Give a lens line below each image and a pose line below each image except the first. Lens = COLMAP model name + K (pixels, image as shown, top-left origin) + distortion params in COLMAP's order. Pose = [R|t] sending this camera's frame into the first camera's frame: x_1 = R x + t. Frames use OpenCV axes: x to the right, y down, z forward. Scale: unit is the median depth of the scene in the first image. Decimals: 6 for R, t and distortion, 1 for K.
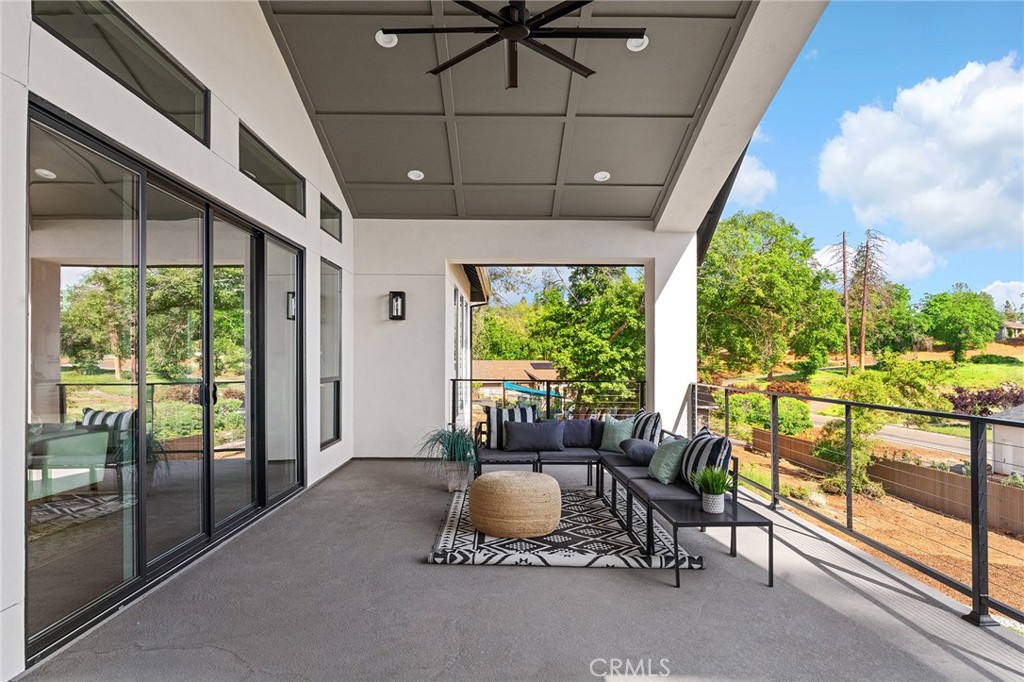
lens RADIAL K [[617.7, 0, 512.0], [0, 617.7, 341.0], [0, 0, 1]] dist [-0.001307, 0.000008]
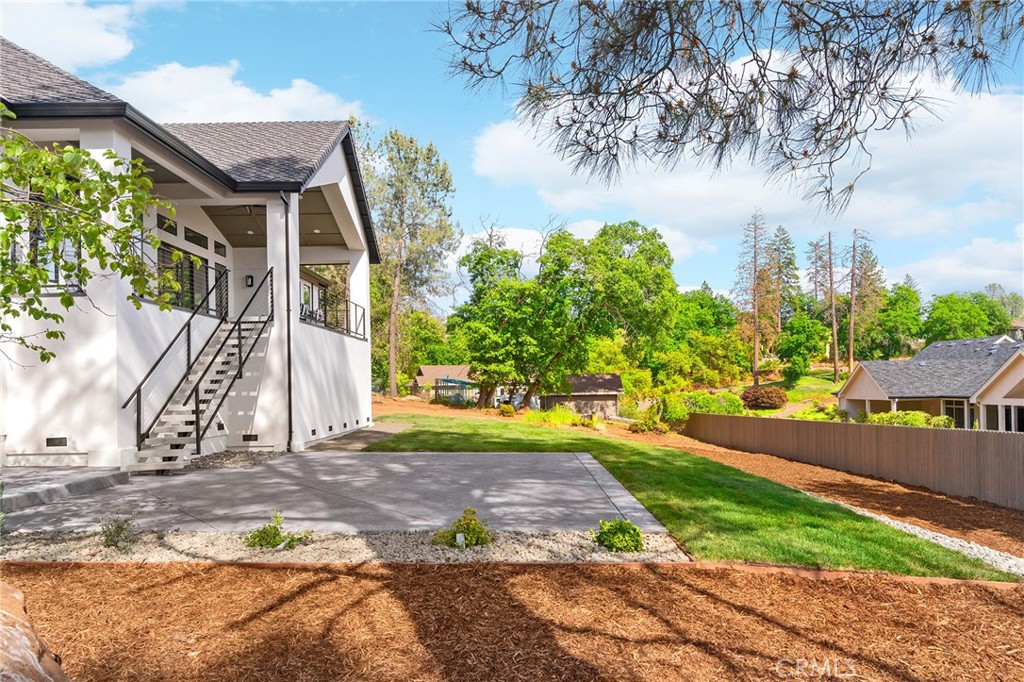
lens RADIAL K [[721.7, 0, 512.0], [0, 721.7, 341.0], [0, 0, 1]] dist [-0.020685, -0.000866]
pose [[0.999506, -0.021601, -0.022836, 1.007153], [0.020806, 0.999188, -0.034504, 0.329186], [0.023563, 0.034011, 0.999144, -2.031105]]
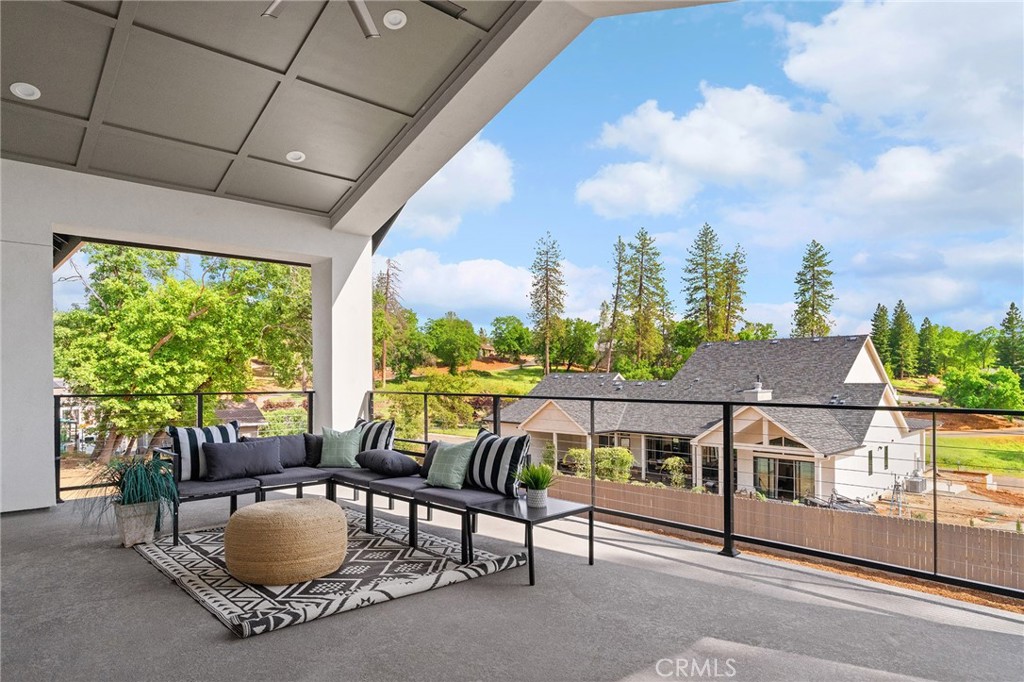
lens RADIAL K [[617.4, 0, 512.6], [0, 617.4, 365.0], [0, 0, 1]] dist [0.002510, 0.001911]
pose [[0.742244, 0.003493, 0.670121, -0.189282], [-0.012013, 0.999895, 0.008094, 0.015458], [-0.670023, -0.014057, 0.742208, 0.126497]]
